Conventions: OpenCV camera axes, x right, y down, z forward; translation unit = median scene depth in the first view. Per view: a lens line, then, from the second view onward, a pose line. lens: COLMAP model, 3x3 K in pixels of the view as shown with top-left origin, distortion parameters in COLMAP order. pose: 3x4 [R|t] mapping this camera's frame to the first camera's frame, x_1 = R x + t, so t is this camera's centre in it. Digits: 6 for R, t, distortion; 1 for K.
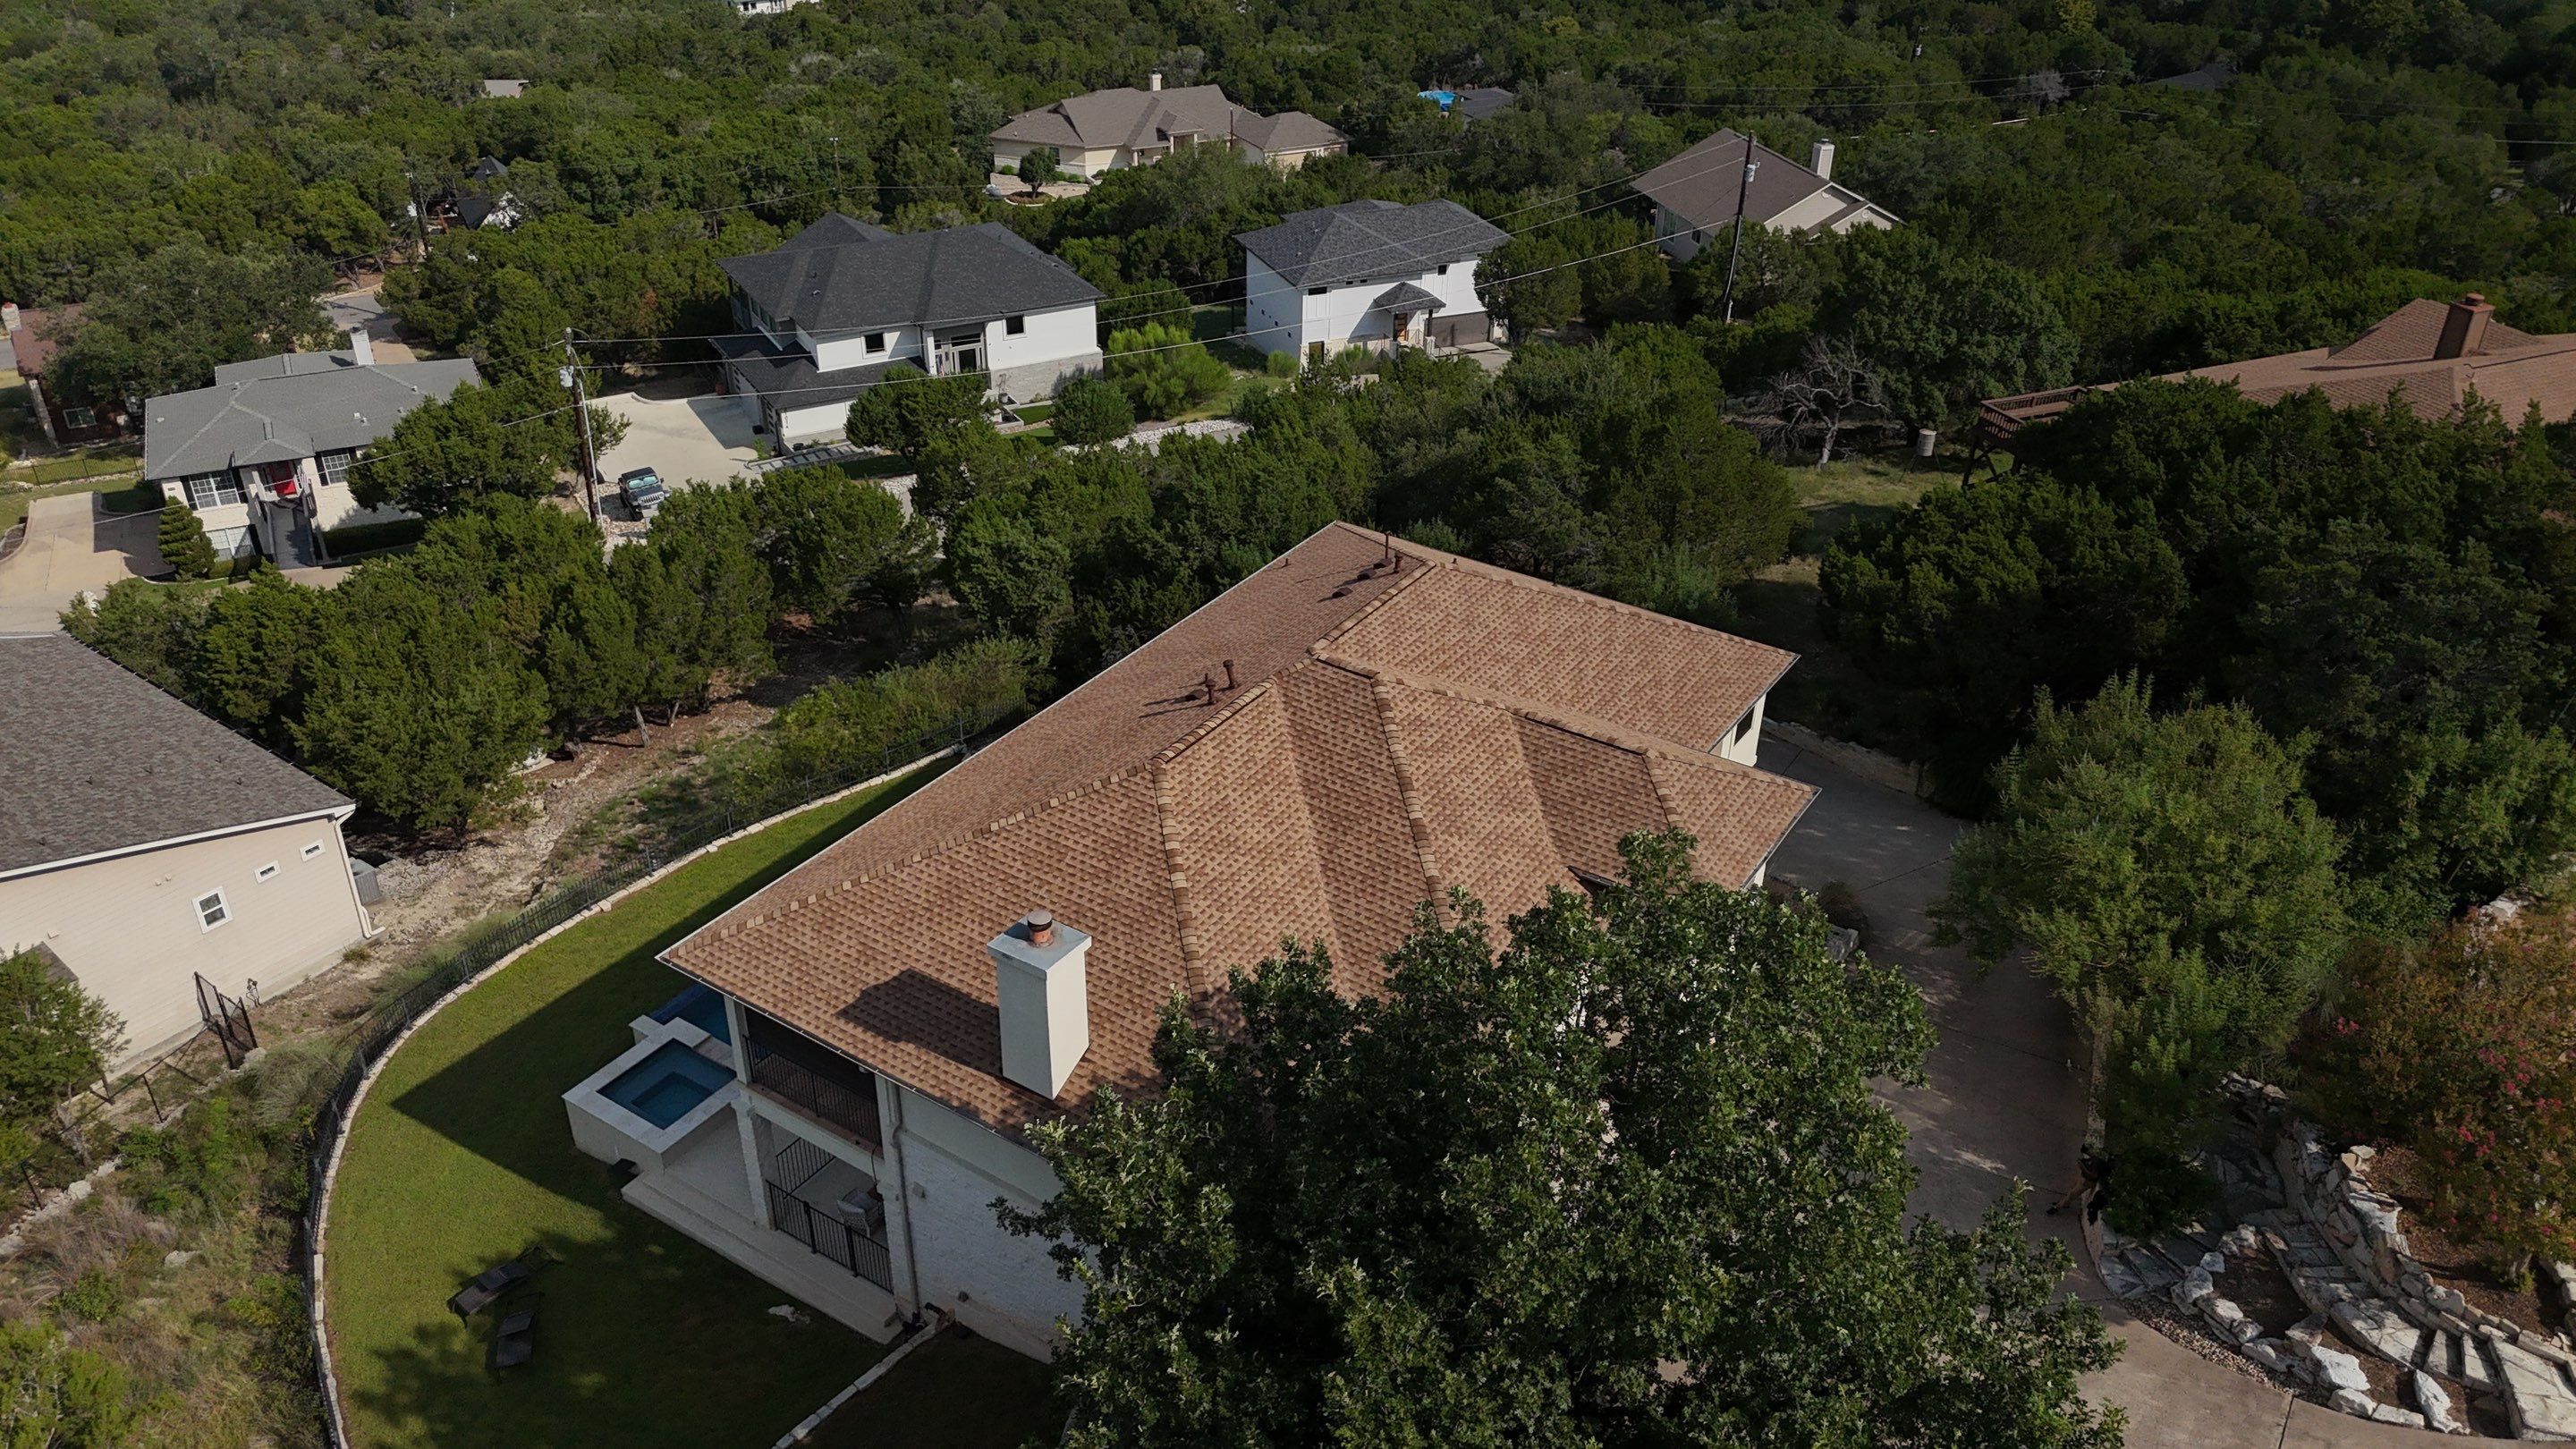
lens RADIAL K [[1904.3, 0, 1271.1], [0, 1904.3, 739.2], [0, 0, 1]] dist [0.051244, -0.033114]
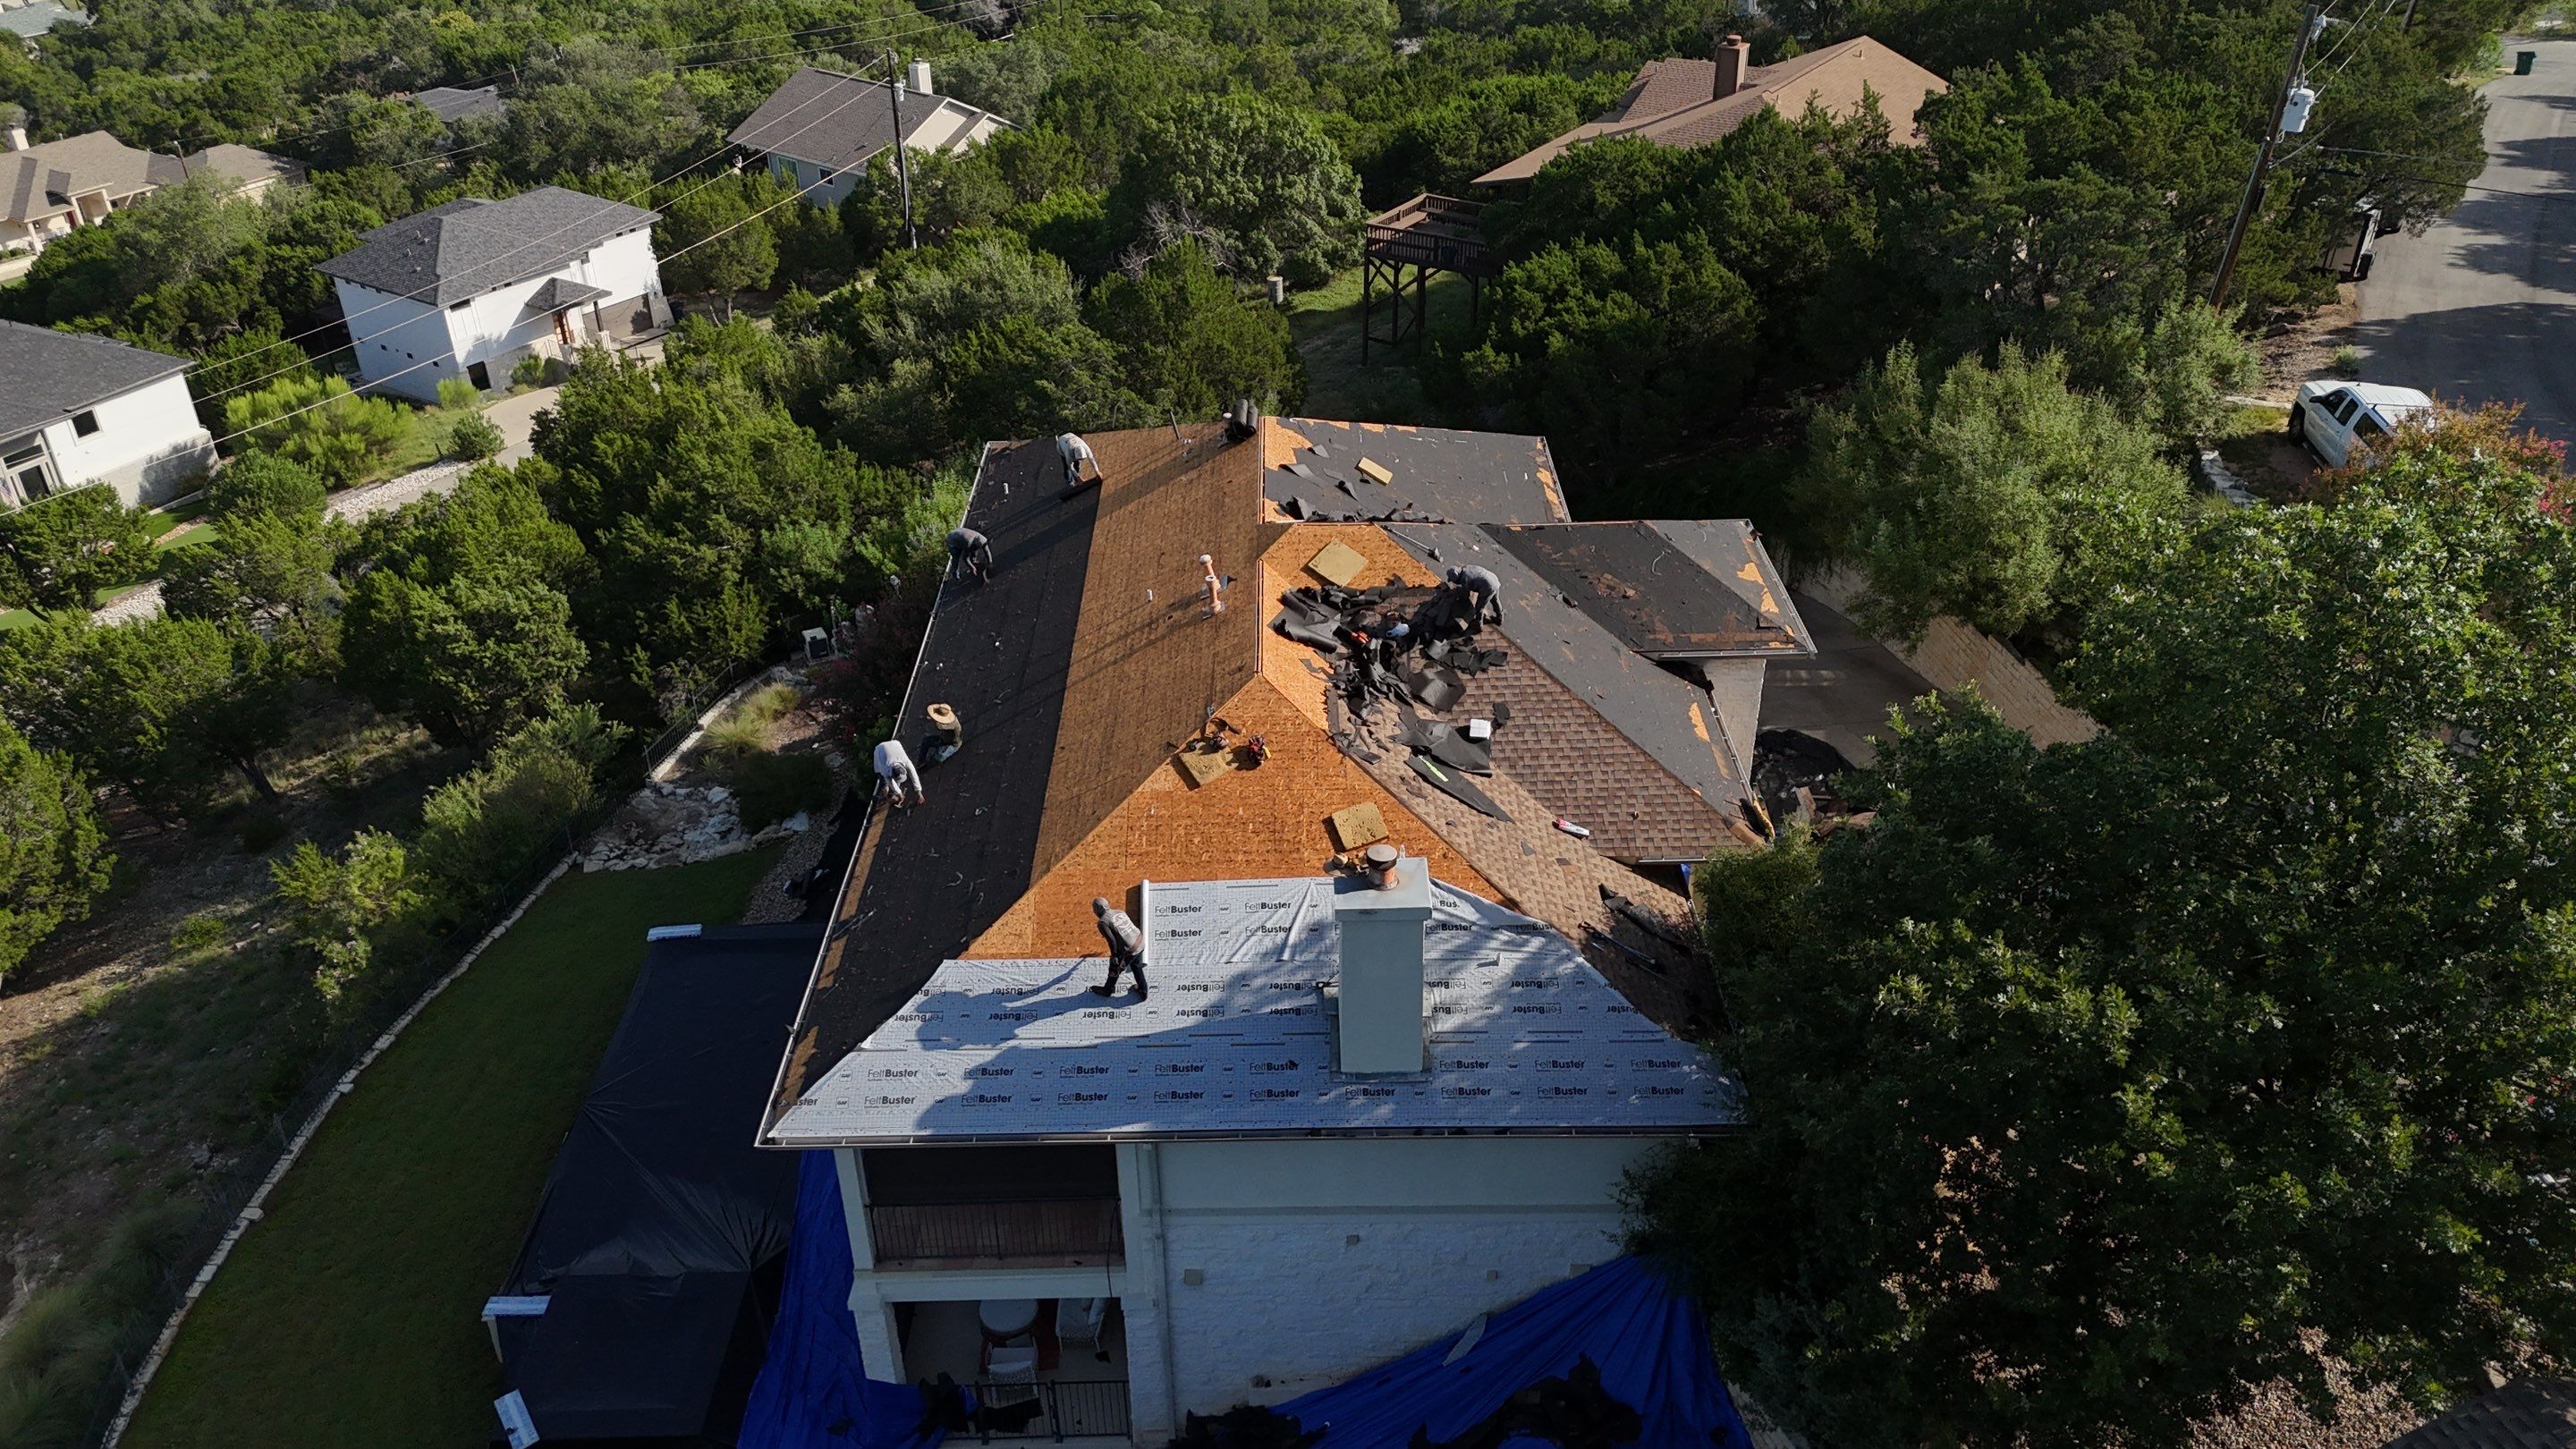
lens RADIAL K [[1904.3, 0, 1273.3], [0, 1904.3, 718.4], [0, 0, 1]] dist [0.051244, -0.033114]
pose [[0.827194, -0.310192, 0.468542, -0.432200], [0.312733, 0.946894, 0.074760, -0.028023], [-0.466850, 0.084688, 0.880272, 0.263066]]
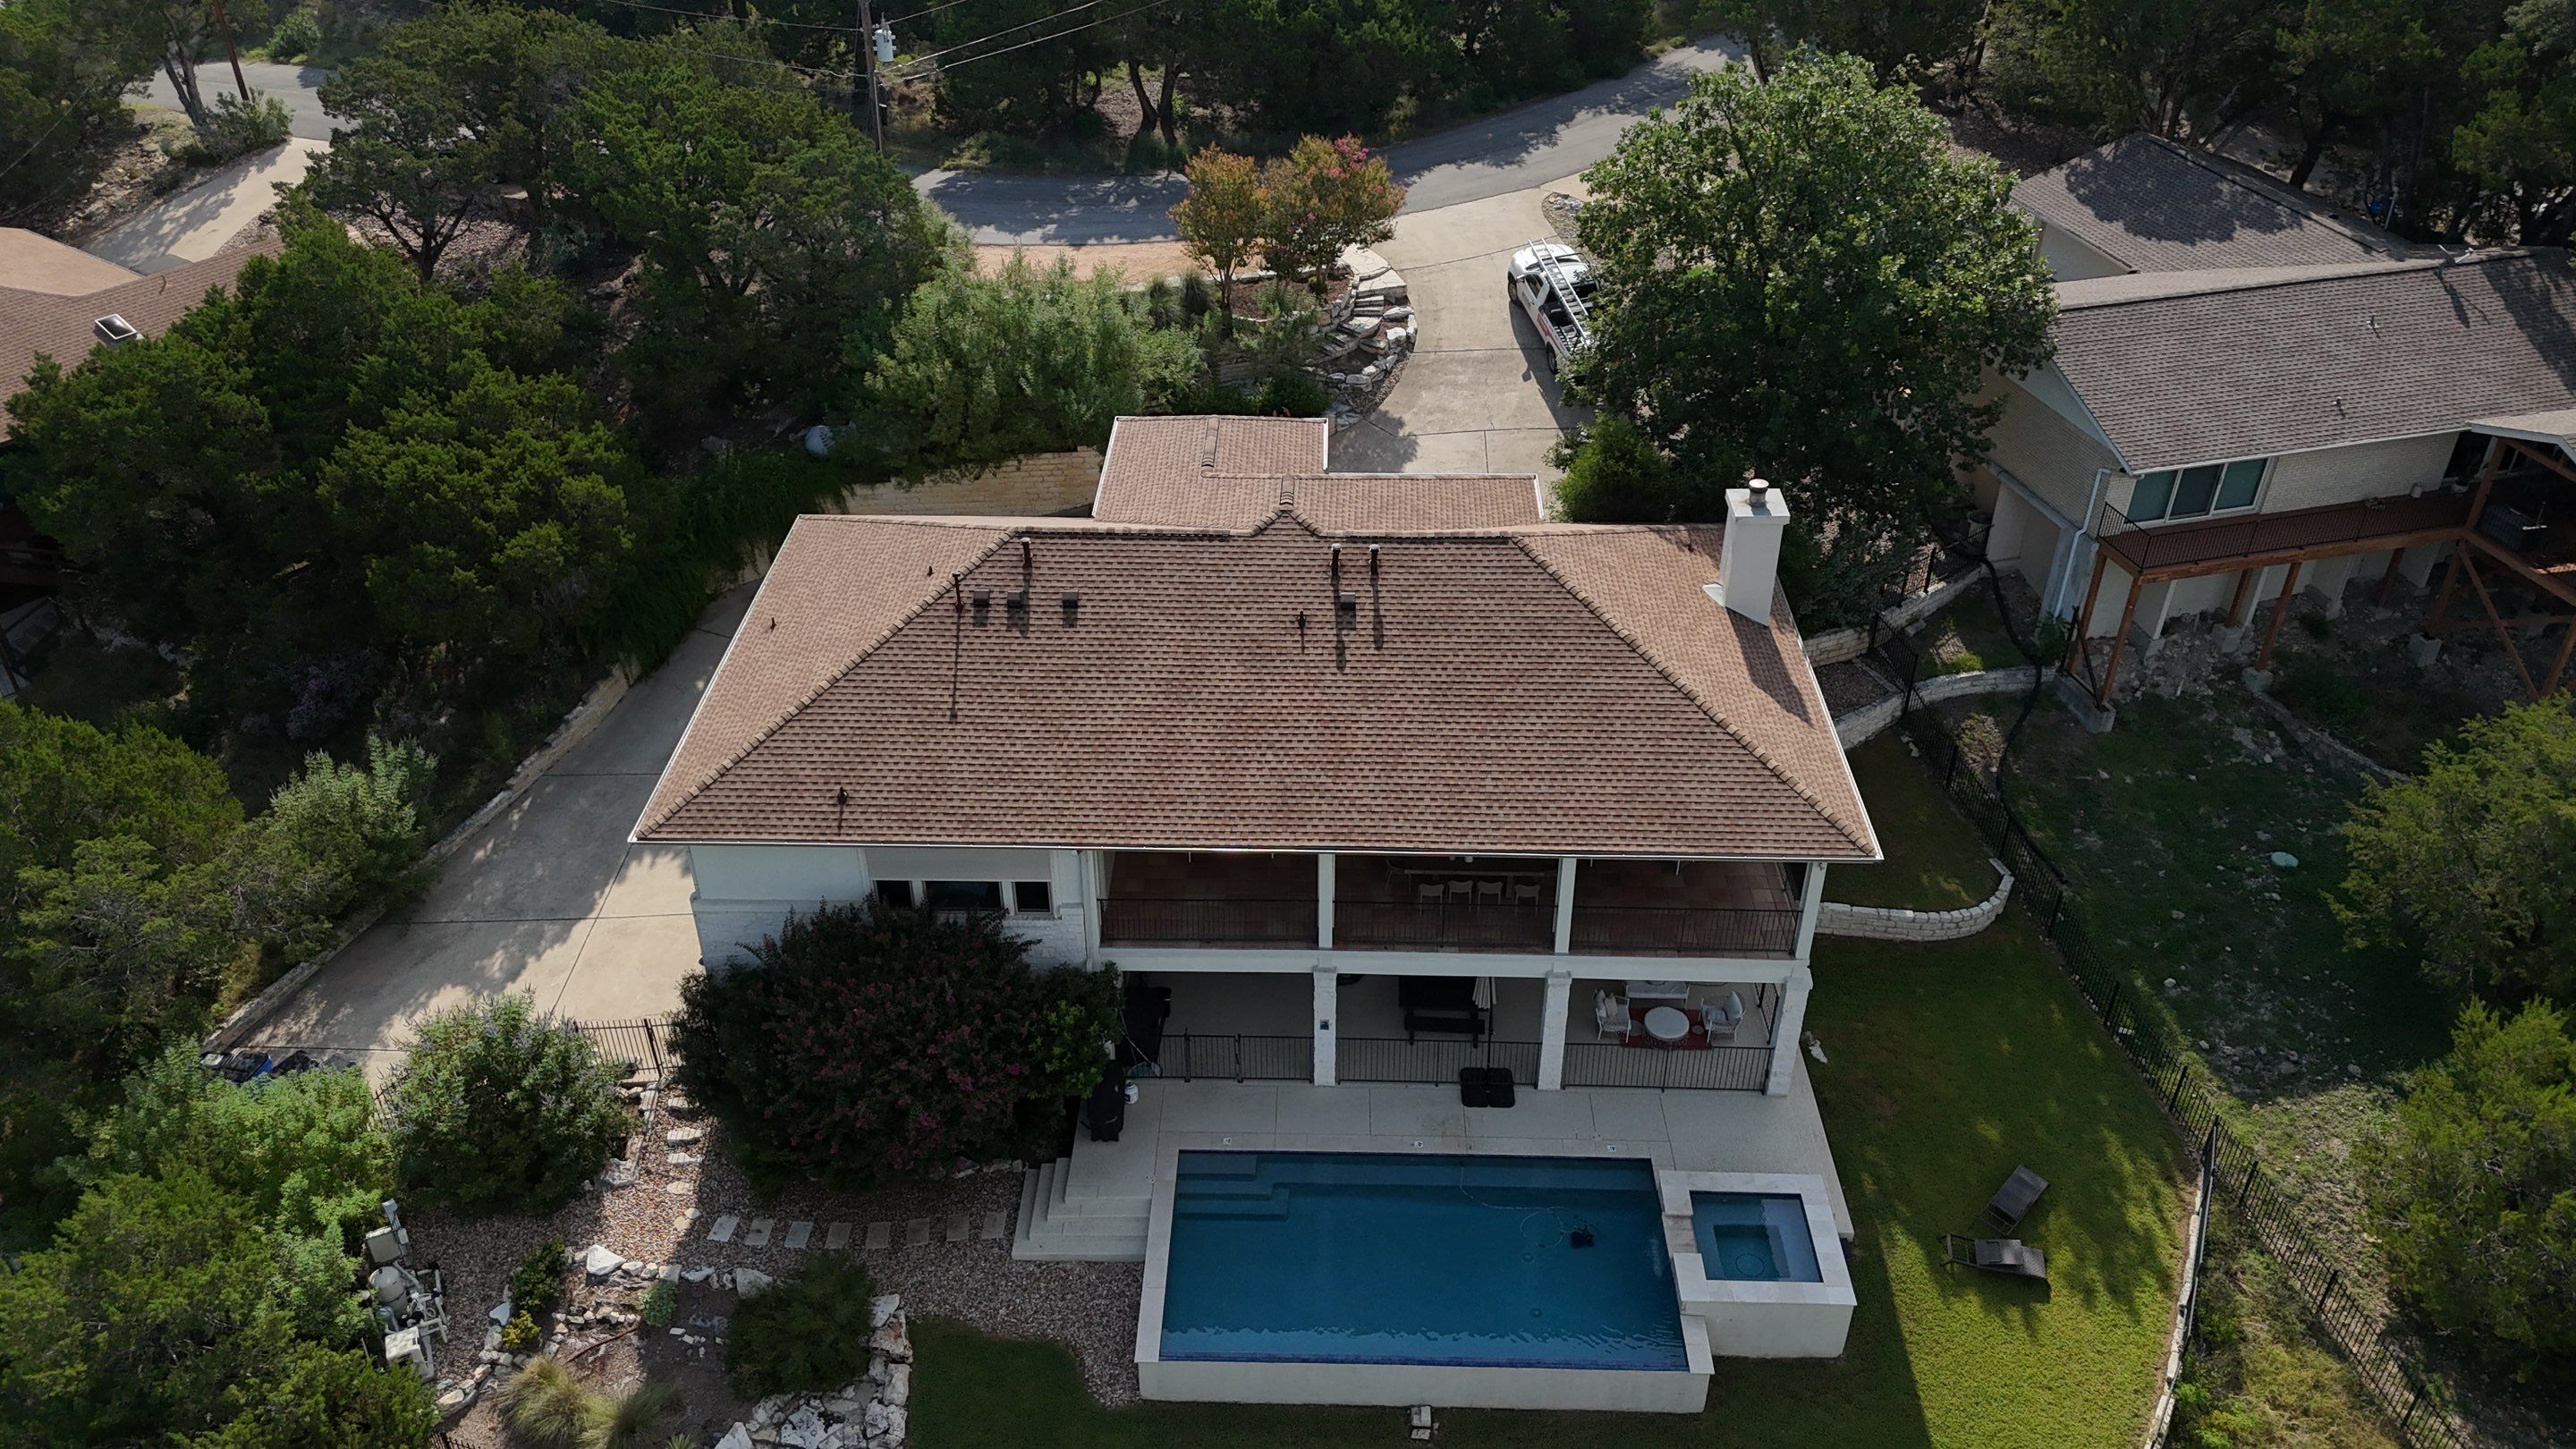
lens RADIAL K [[1904.3, 0, 1290.9], [0, 1904.3, 713.2], [0, 0, 1]] dist [0.051244, -0.033114]
pose [[-0.536461, -0.476697, 0.696398, -0.789555], [0.436897, 0.549128, 0.712446, -0.753492], [-0.722033, 0.686453, -0.086318, 1.215031]]
